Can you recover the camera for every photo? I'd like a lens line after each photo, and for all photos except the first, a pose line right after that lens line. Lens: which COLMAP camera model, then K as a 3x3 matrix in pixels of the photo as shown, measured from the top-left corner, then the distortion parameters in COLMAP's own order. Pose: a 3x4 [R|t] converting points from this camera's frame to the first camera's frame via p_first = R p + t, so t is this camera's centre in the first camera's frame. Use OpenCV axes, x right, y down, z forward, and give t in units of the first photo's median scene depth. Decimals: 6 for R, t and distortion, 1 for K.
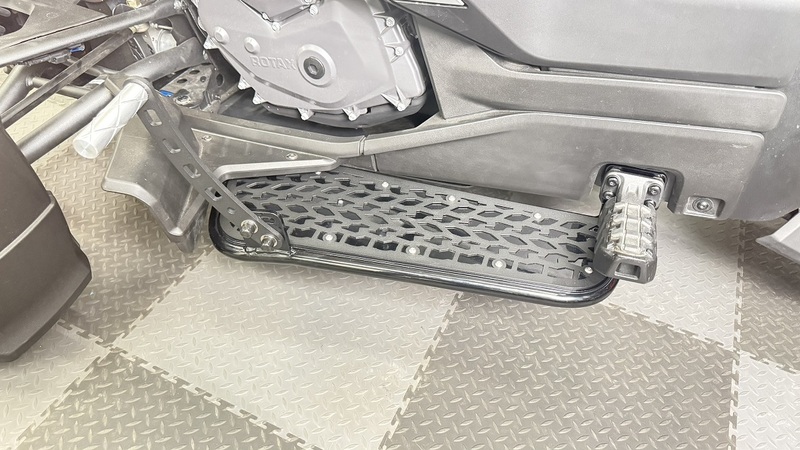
lens RADIAL K [[598.7, 0, 402.9], [0, 598.7, 224.8], [0, 0, 1]] dist [-0.001900, -0.006272]
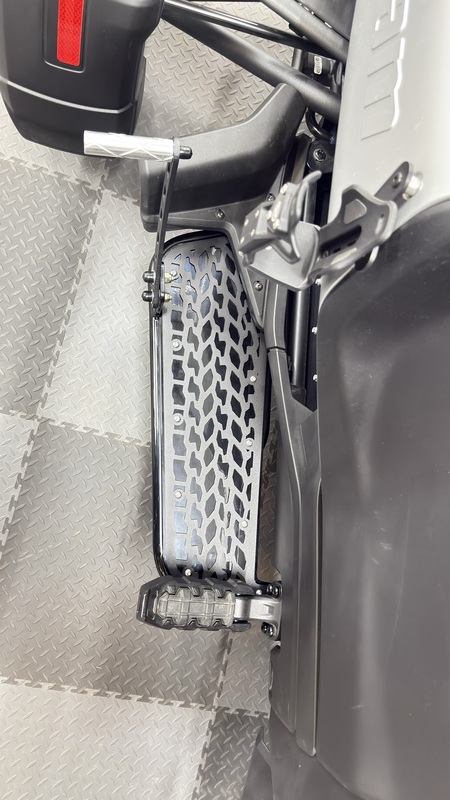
lens RADIAL K [[598.7, 0, 226.4], [0, 598.7, 397.5], [0, 0, 1]] dist [-0.001900, -0.006272]
pose [[0.204007, 0.976636, -0.067555, 0.067345], [-0.834400, 0.209557, 0.509767, -0.584519], [0.512013, -0.047628, 0.857656, 0.066615]]
